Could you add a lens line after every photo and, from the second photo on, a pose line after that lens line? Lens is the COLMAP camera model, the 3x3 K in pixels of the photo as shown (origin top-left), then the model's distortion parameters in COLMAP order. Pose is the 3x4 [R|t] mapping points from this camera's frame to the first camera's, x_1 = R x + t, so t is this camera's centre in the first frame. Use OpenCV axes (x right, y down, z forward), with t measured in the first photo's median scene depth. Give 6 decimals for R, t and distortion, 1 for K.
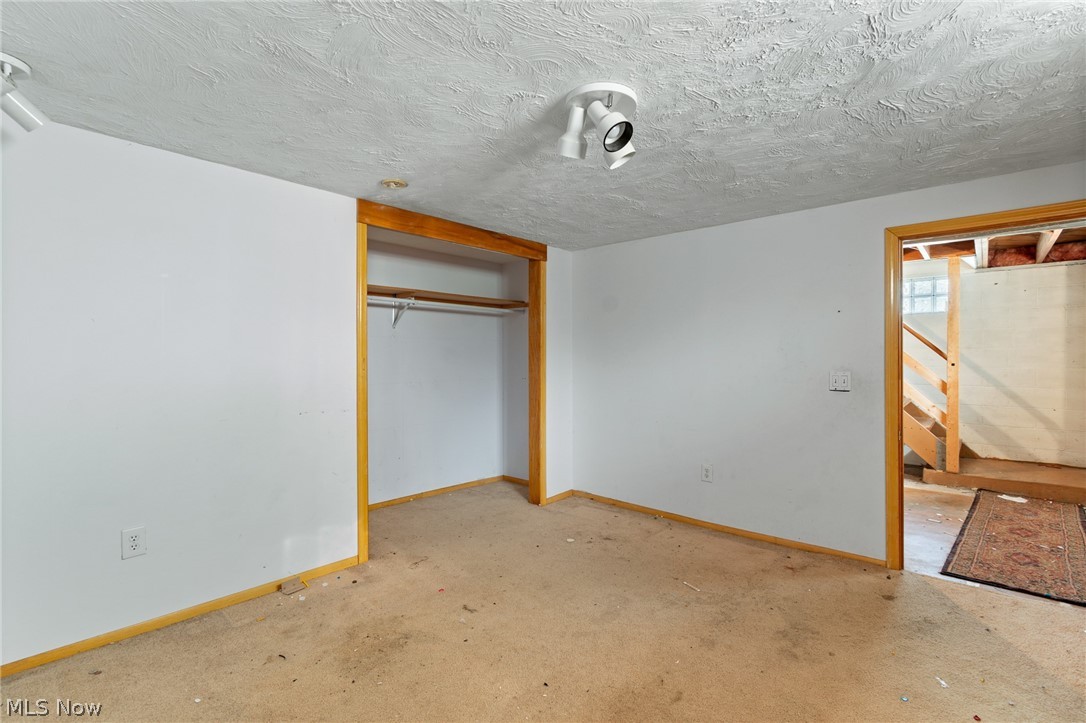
lens RADIAL K [[484.5, 0, 553.9], [0, 484.5, 357.6], [0, 0, 1]] dist [0.000745, 0.000089]
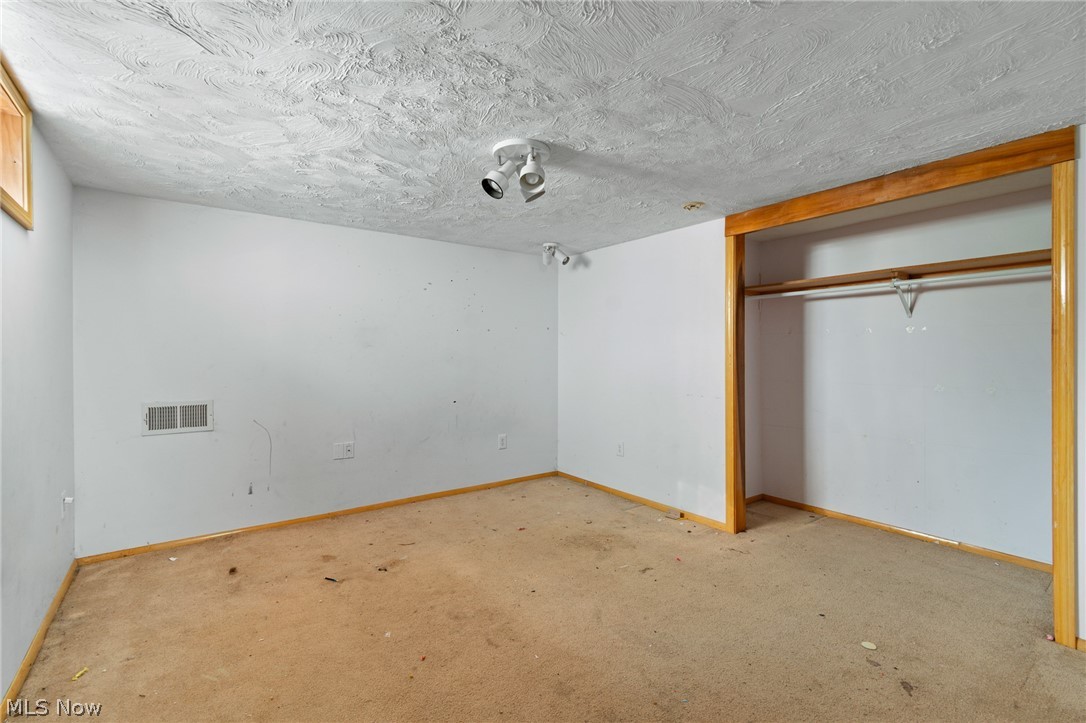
lens RADIAL K [[484.5, 0, 553.9], [0, 484.5, 357.6], [0, 0, 1]] dist [0.000745, 0.000089]
pose [[-0.178579, 0.005957, -0.983908, 0.810310], [-0.001742, 0.999978, 0.006370, 0.003016], [0.983924, 0.002851, -0.178565, 0.800546]]
